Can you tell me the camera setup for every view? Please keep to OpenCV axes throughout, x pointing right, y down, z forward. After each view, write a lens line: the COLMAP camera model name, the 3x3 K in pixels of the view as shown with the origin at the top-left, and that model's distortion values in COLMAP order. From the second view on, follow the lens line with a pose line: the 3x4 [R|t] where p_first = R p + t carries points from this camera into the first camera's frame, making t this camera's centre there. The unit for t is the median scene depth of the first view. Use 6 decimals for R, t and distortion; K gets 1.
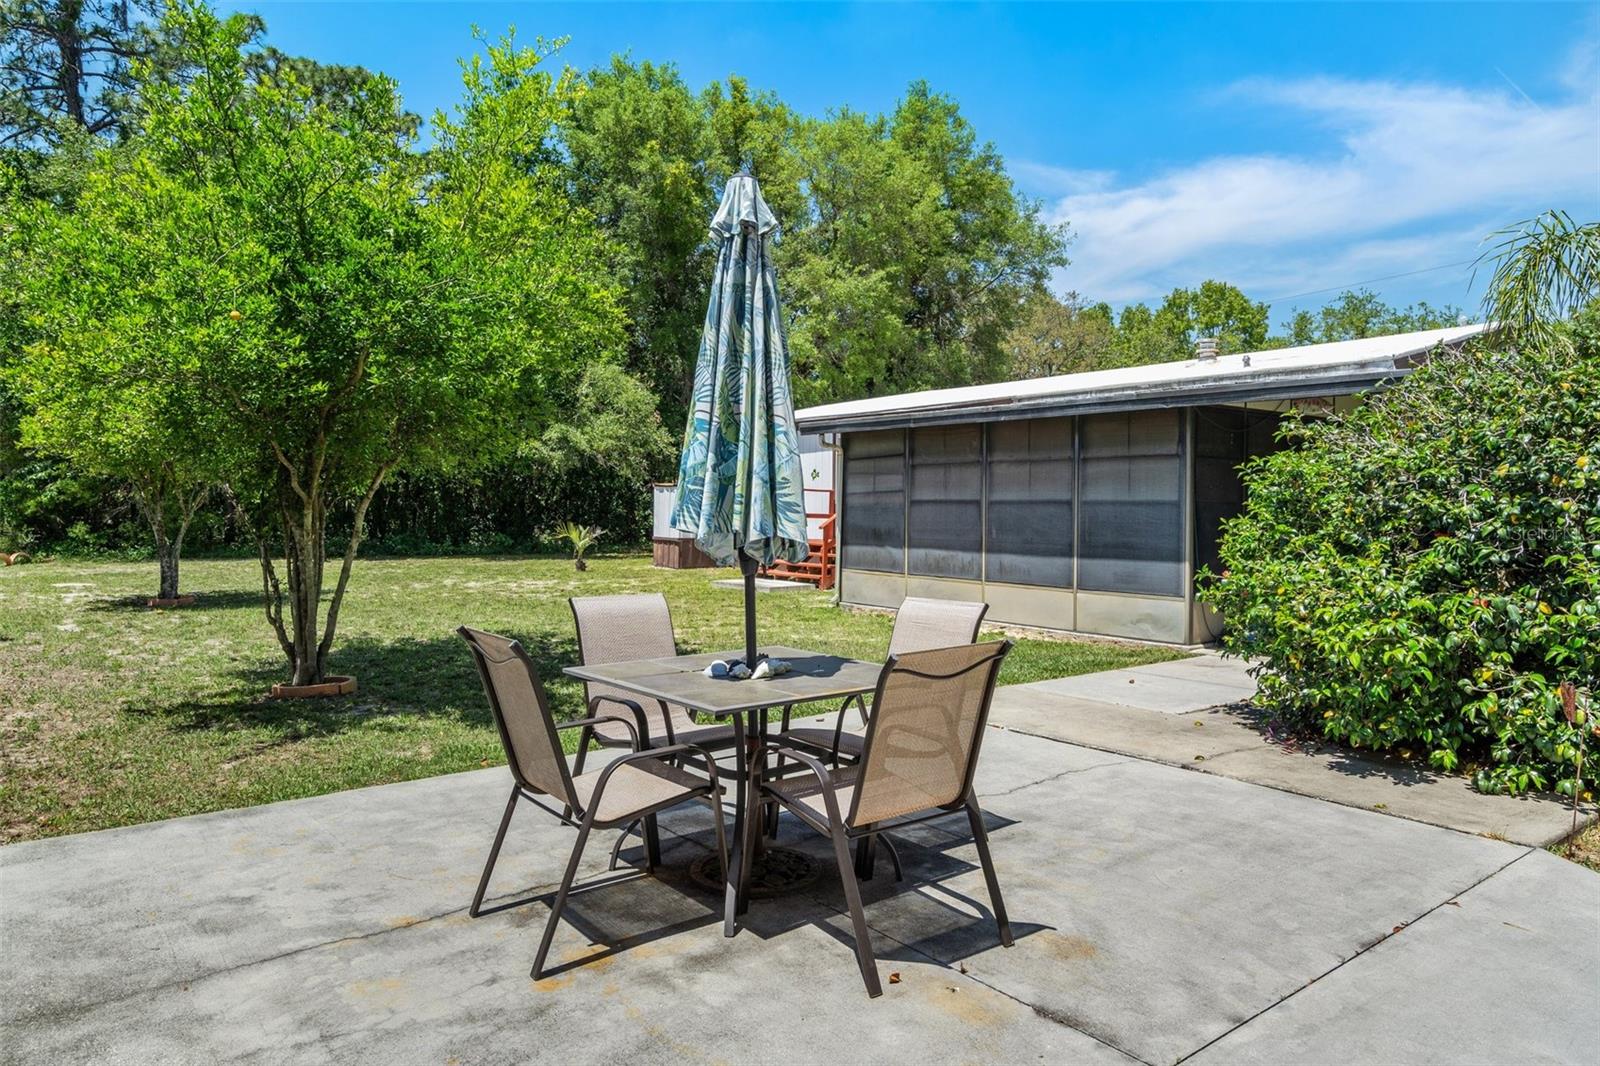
lens RADIAL K [[987.0, 0, 797.6], [0, 987.0, 477.1], [0, 0, 1]] dist [-0.004303, 0.001151]
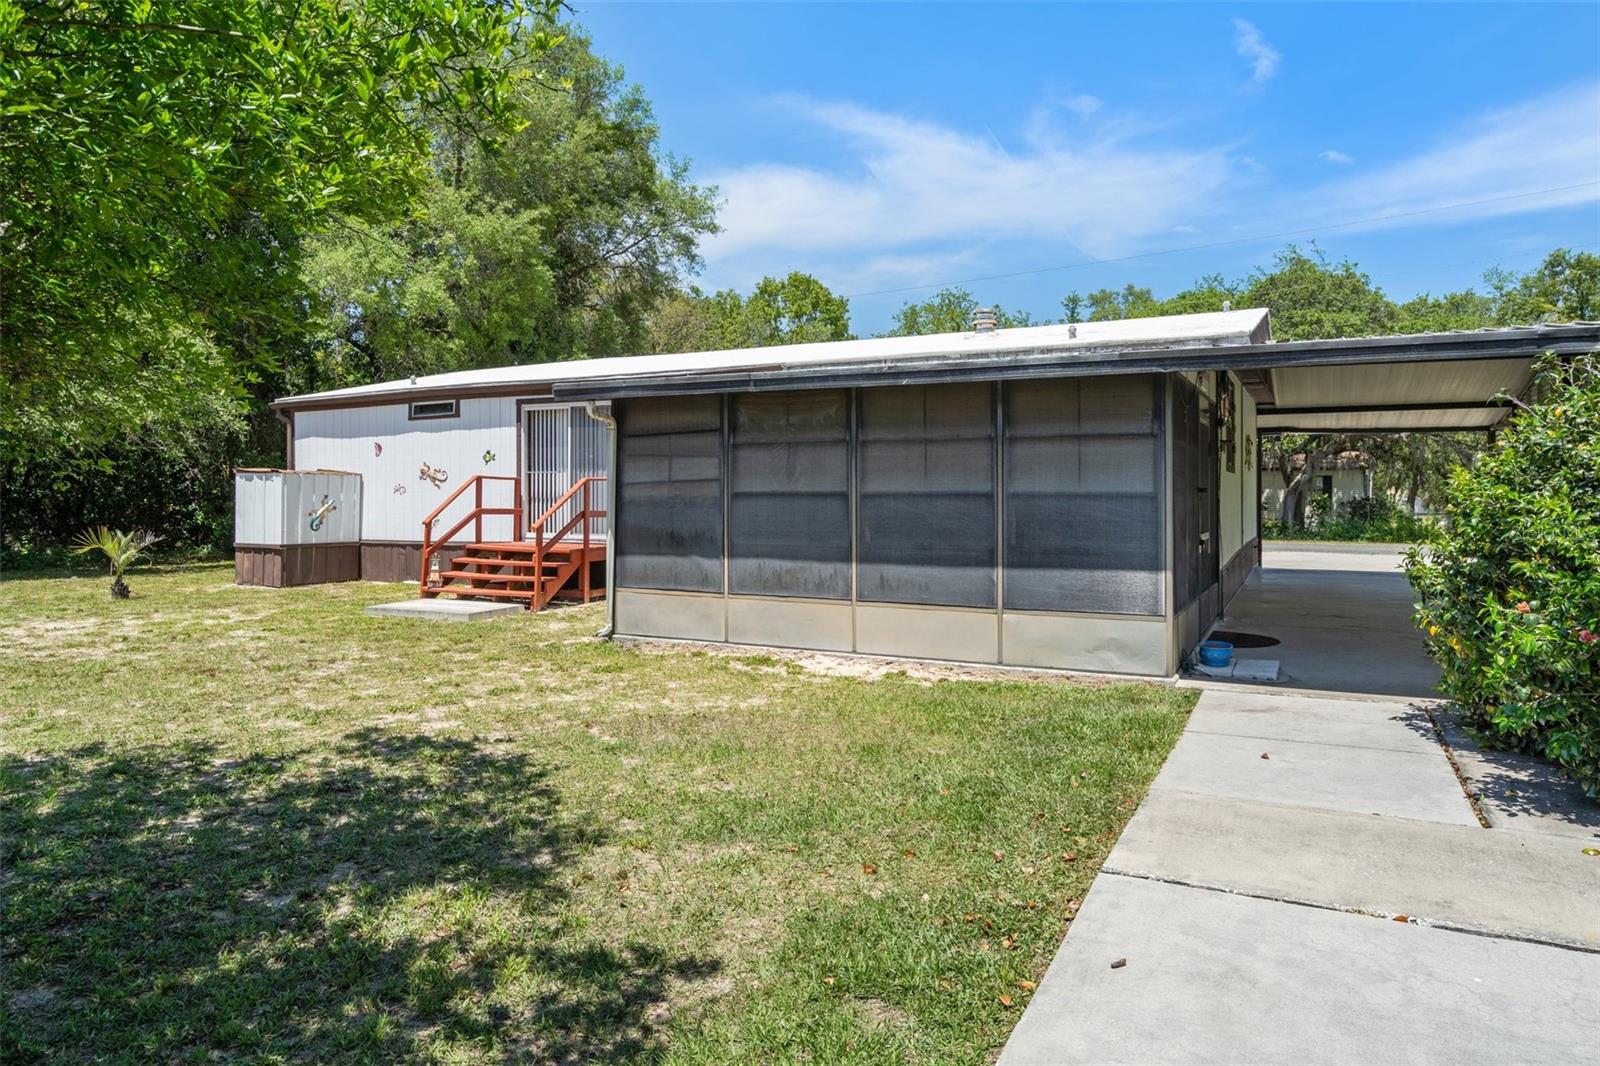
lens RADIAL K [[987.0, 0, 797.6], [0, 987.0, 477.1], [0, 0, 1]] dist [-0.004303, 0.001151]
pose [[0.898572, -0.001791, 0.438823, -0.101795], [-0.005206, 0.999878, 0.014741, 0.000674], [-0.438795, -0.015530, 0.898453, 0.202649]]
